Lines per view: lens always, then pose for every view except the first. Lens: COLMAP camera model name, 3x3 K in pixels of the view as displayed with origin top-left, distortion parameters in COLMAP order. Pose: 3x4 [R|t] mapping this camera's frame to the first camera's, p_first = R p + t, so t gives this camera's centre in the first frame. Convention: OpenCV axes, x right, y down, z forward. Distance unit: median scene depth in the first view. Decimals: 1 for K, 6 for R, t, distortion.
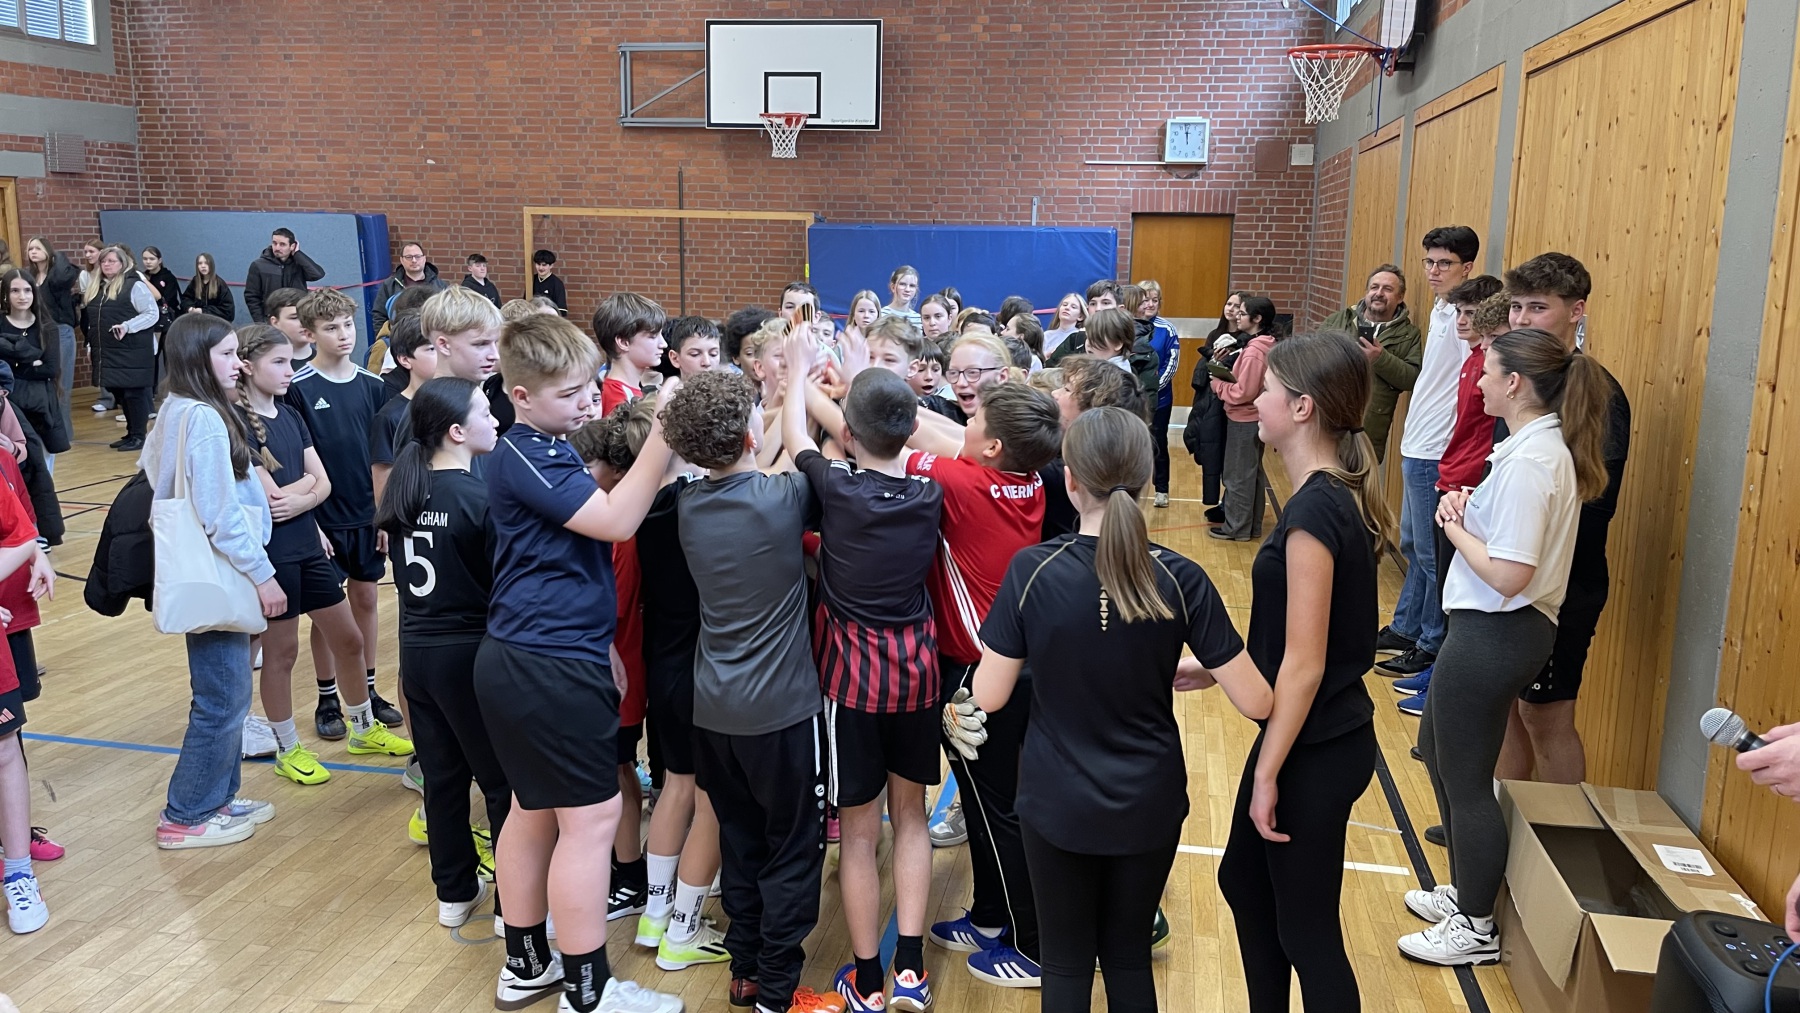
lens RADIAL K [[1371.9, 0, 900.0], [0, 1371.9, 518.5], [0, 0, 1]] dist [0.051382, -0.070763]
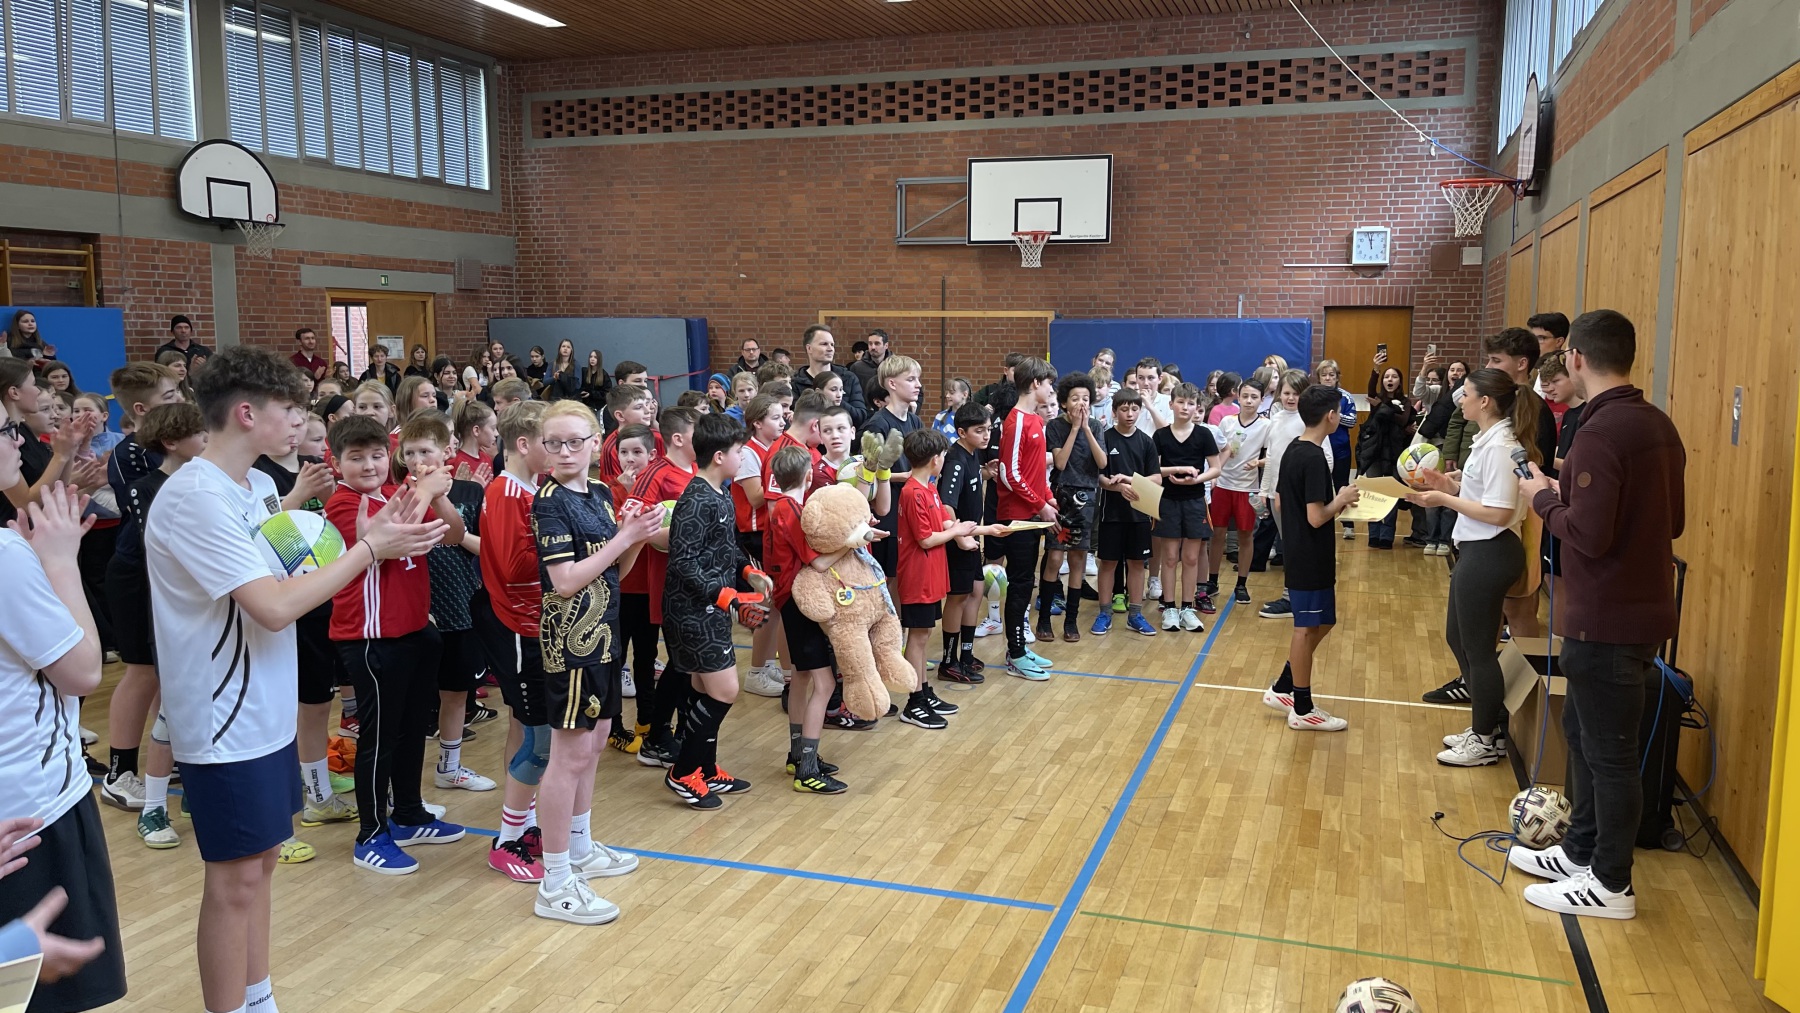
lens RADIAL K [[1371.9, 0, 933.0], [0, 1371.9, 513.6], [0, 0, 1]] dist [0.051382, -0.070763]
pose [[0.991350, 0.004181, -0.131176, -0.008428], [-0.013441, 0.997471, -0.069789, 0.040999], [0.130552, 0.070948, 0.988900, -0.194831]]
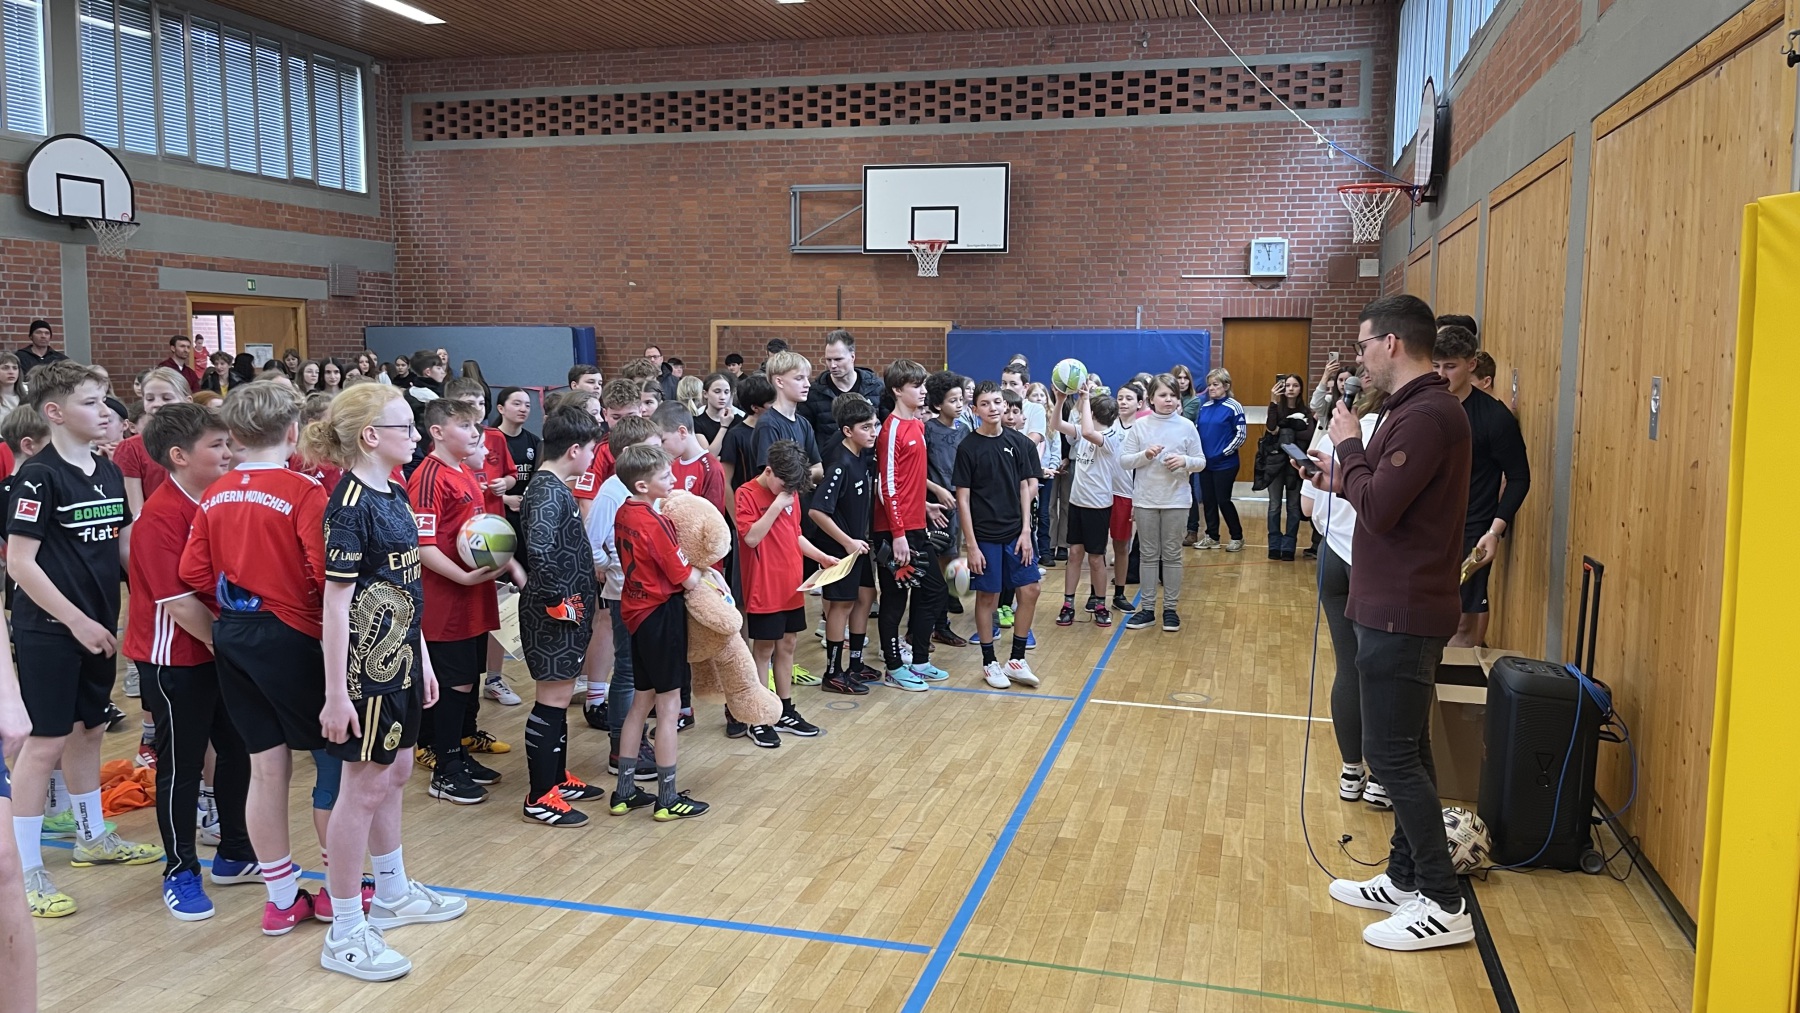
lens RADIAL K [[1371.9, 0, 909.2], [0, 1371.9, 511.6], [0, 0, 1]] dist [0.051382, -0.070763]
pose [[0.996809, 0.000765, -0.079824, -0.003804], [-0.007635, 0.996283, -0.085799, 0.043014], [0.079461, 0.086135, 0.993110, -0.164647]]
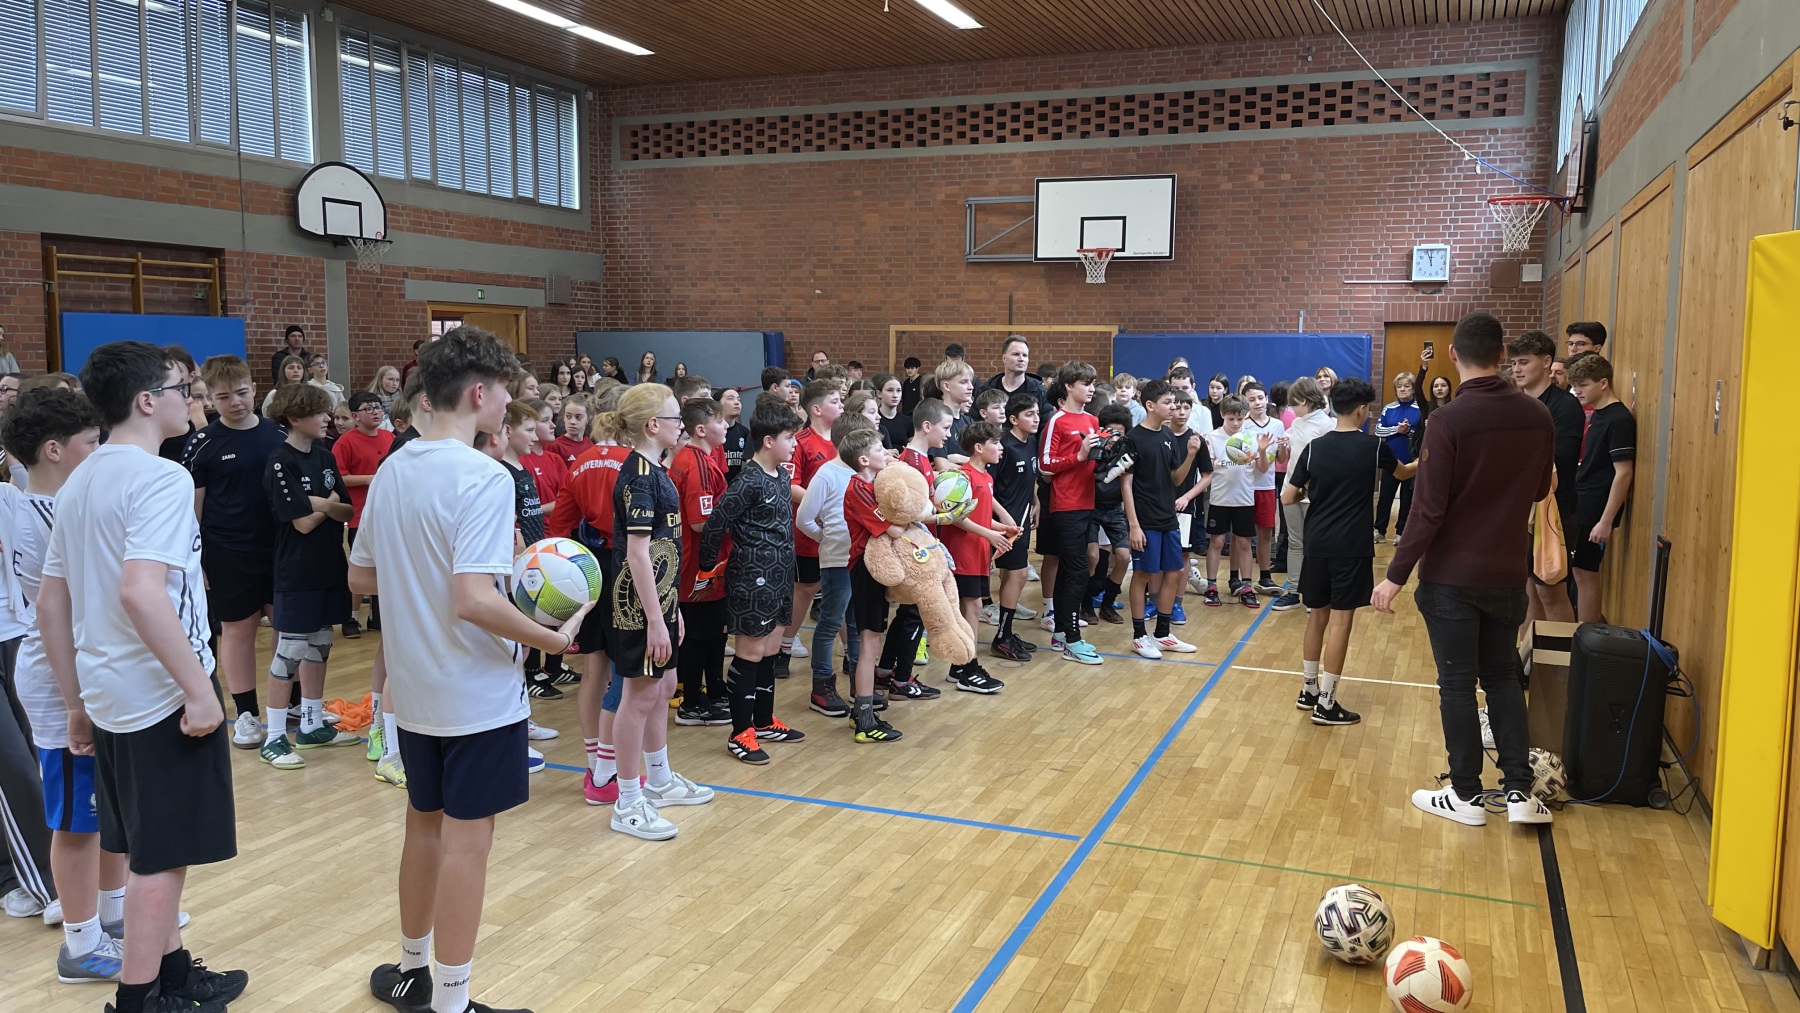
lens RADIAL K [[1371.9, 0, 930.8], [0, 1371.9, 510.7], [0, 0, 1]] dist [0.051382, -0.070763]
pose [[0.982591, 0.013495, -0.185292, 0.004158], [-0.029849, 0.995869, -0.085758, 0.055688], [0.183369, 0.089795, 0.978934, -0.231775]]
